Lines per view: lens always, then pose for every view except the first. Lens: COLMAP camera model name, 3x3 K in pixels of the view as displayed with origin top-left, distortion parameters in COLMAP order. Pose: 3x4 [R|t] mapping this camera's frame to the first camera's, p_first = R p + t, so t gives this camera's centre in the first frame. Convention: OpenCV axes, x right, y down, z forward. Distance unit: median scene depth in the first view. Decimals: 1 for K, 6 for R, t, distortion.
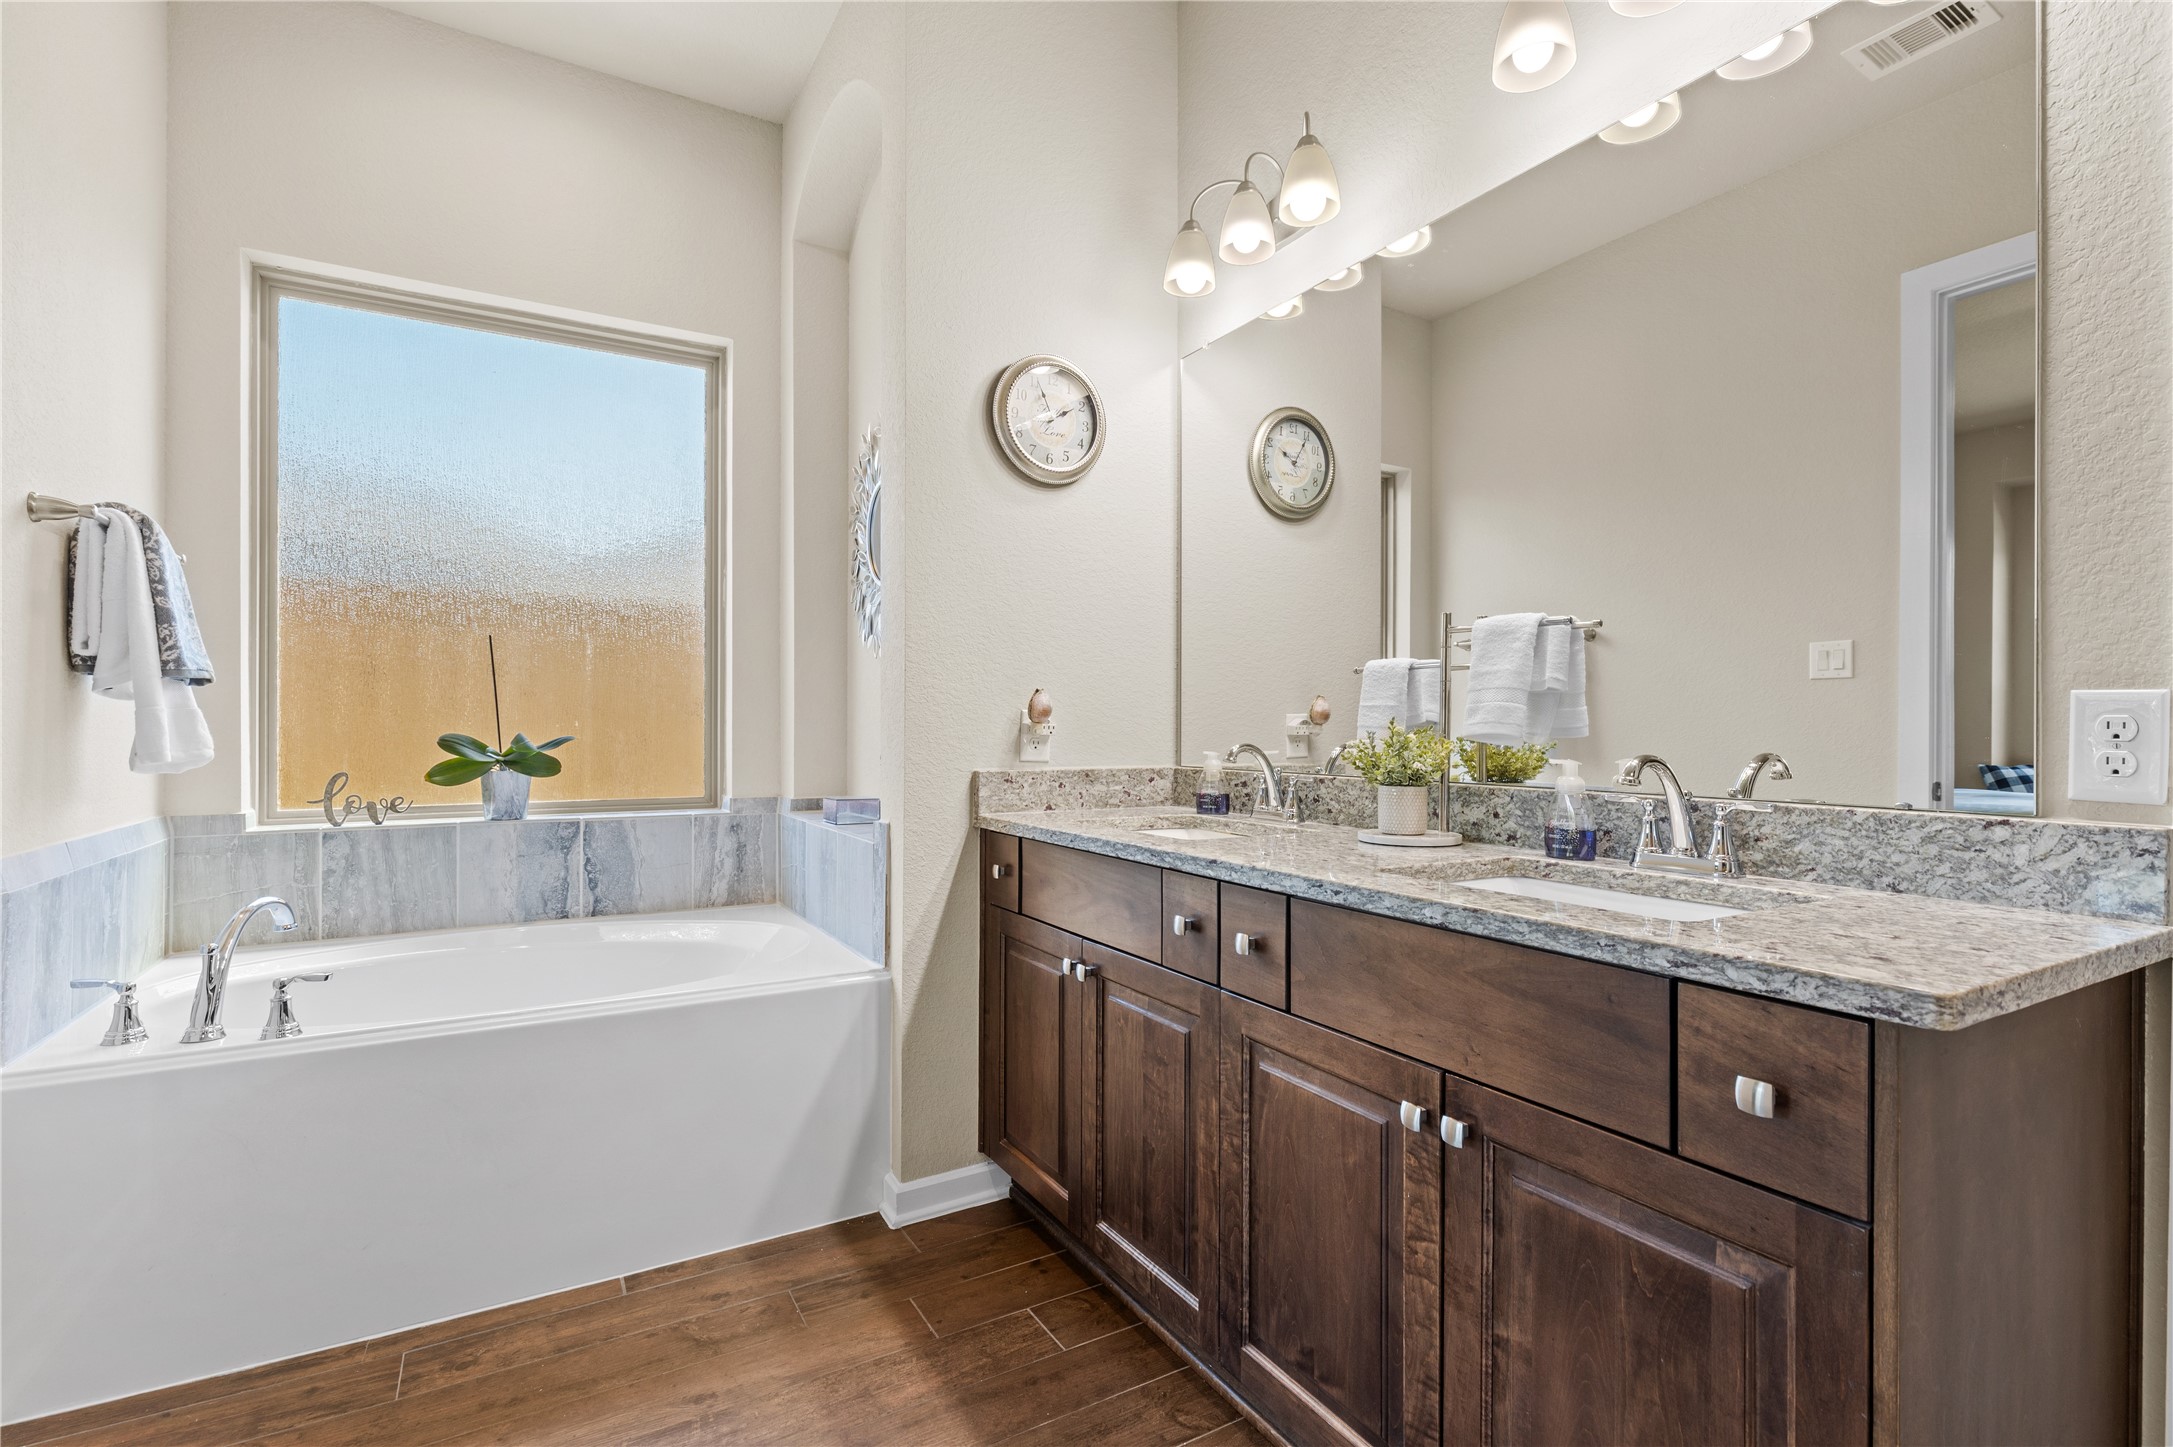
lens RADIAL K [[1001.2, 0, 1092.4], [0, 1001.2, 715.7], [0, 0, 1]] dist [0.003839, 0.000530]
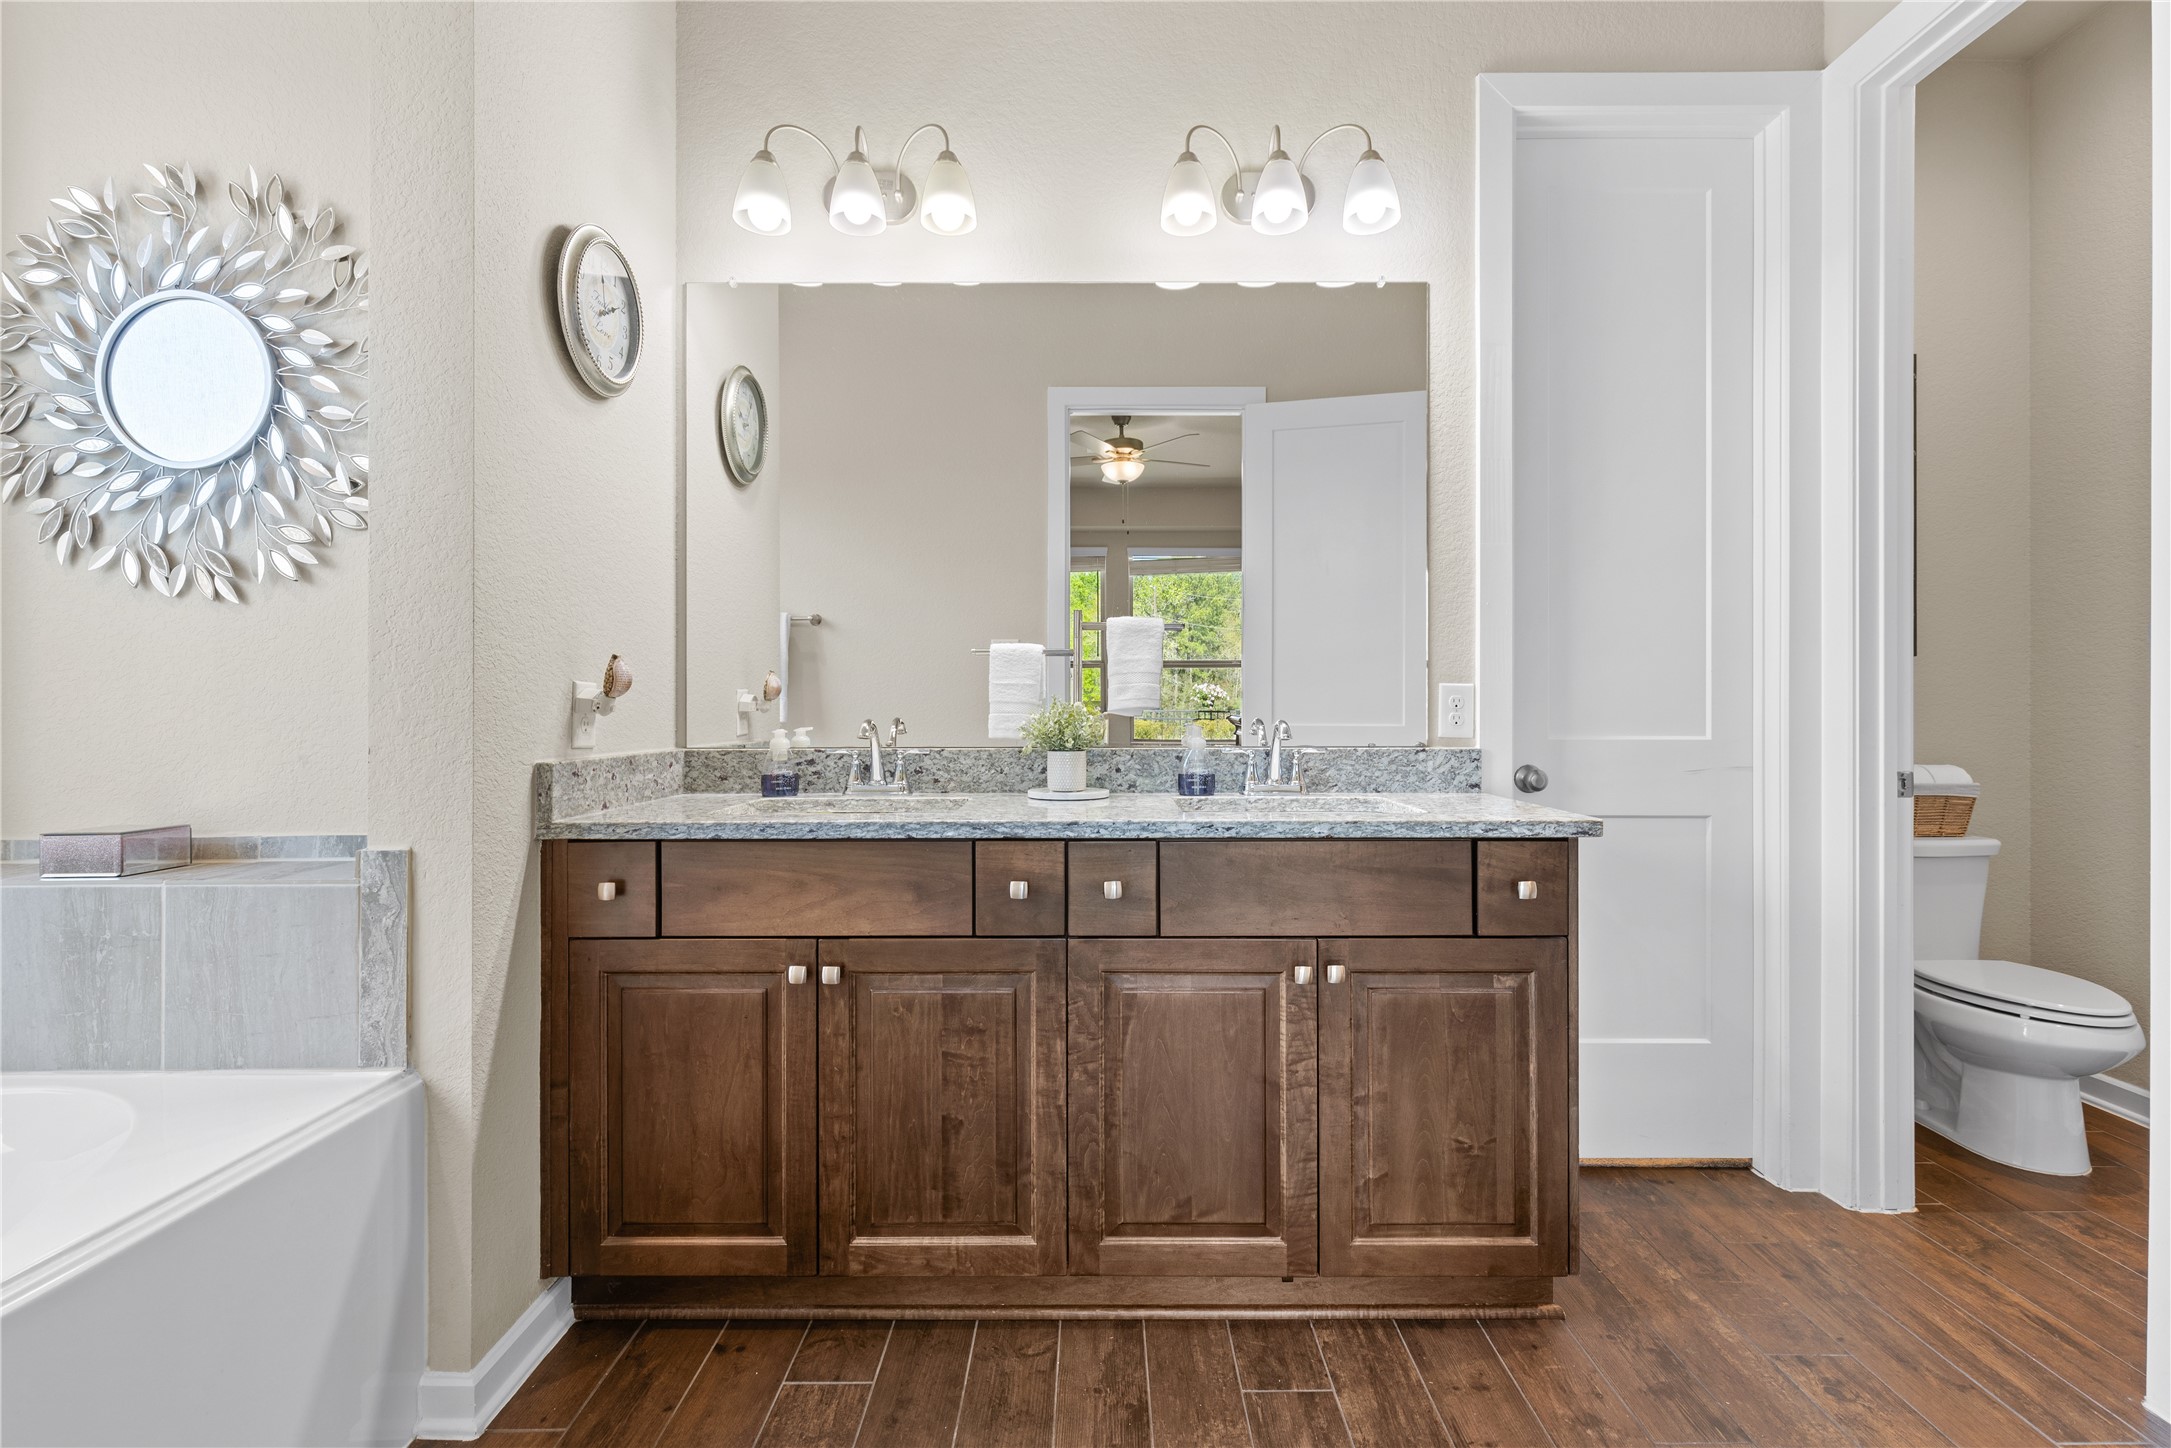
lens RADIAL K [[1026.5, 0, 1084.3], [0, 1026.5, 690.5], [0, 0, 1]] dist [0.009964, 0.000114]
pose [[0.508497, 0.007830, 0.861028, -0.868627], [-0.007554, 0.999961, -0.004632, 0.003078], [-0.861030, -0.004149, 0.508536, 0.415495]]
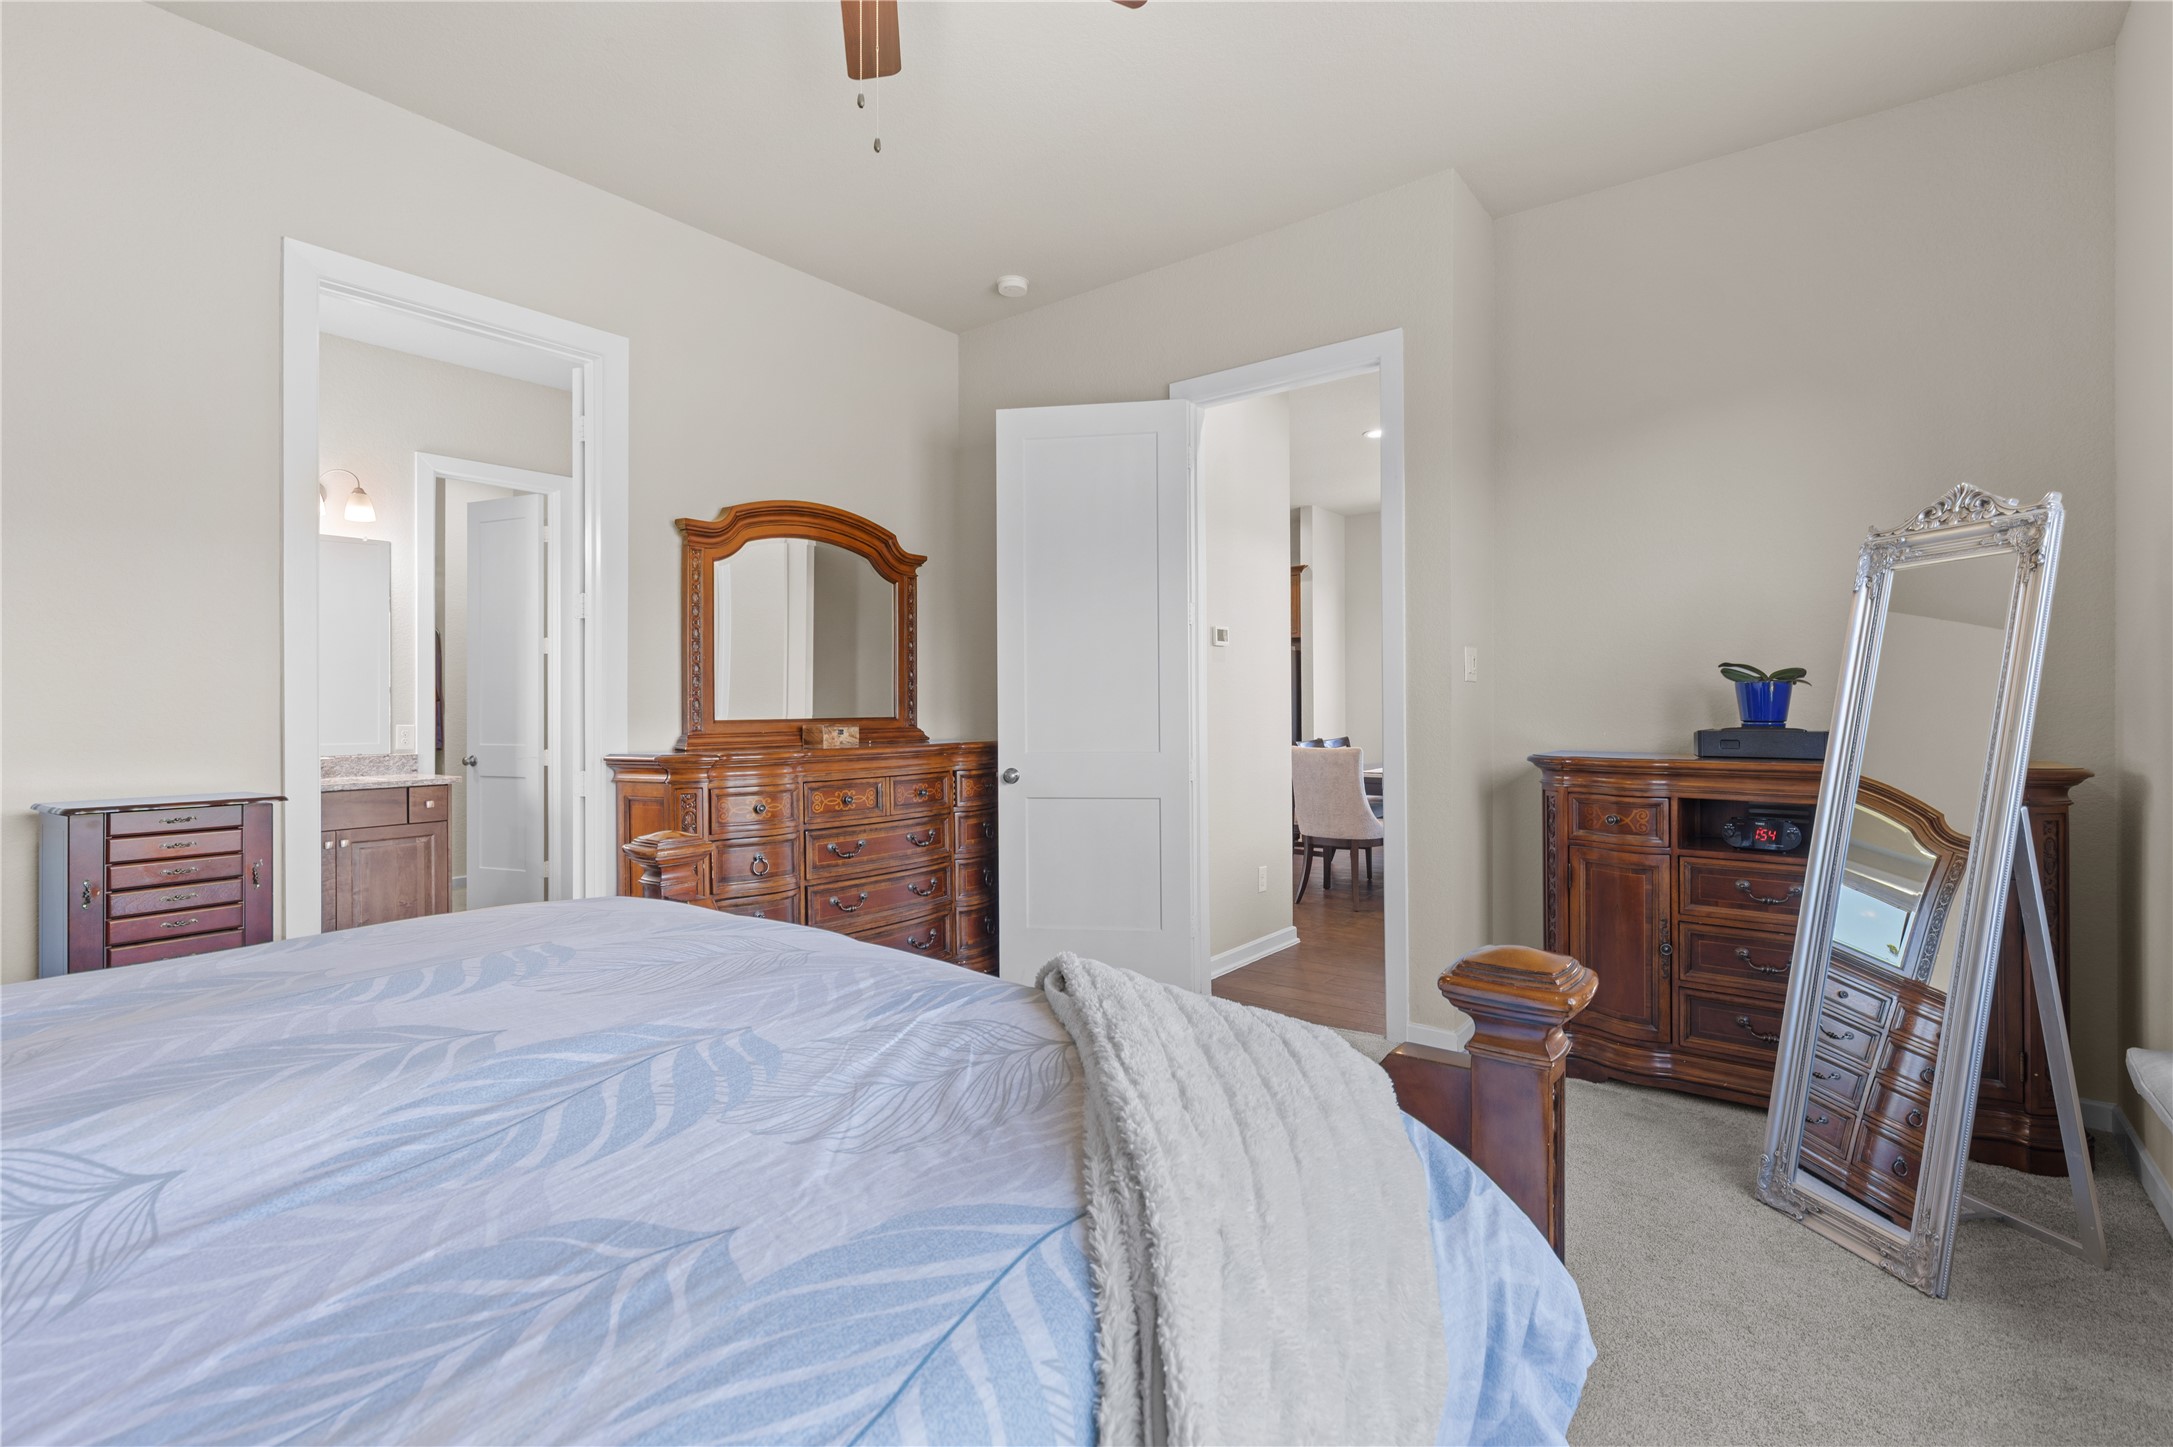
lens RADIAL K [[1001.2, 0, 1092.4], [0, 1001.2, 715.7], [0, 0, 1]] dist [0.003839, 0.000530]
pose [[-0.372442, -0.001486, 0.928054, -3.178855], [-0.006629, 0.999977, -0.001059, -0.060877], [-0.928032, -0.006546, -0.372443, -0.152153]]
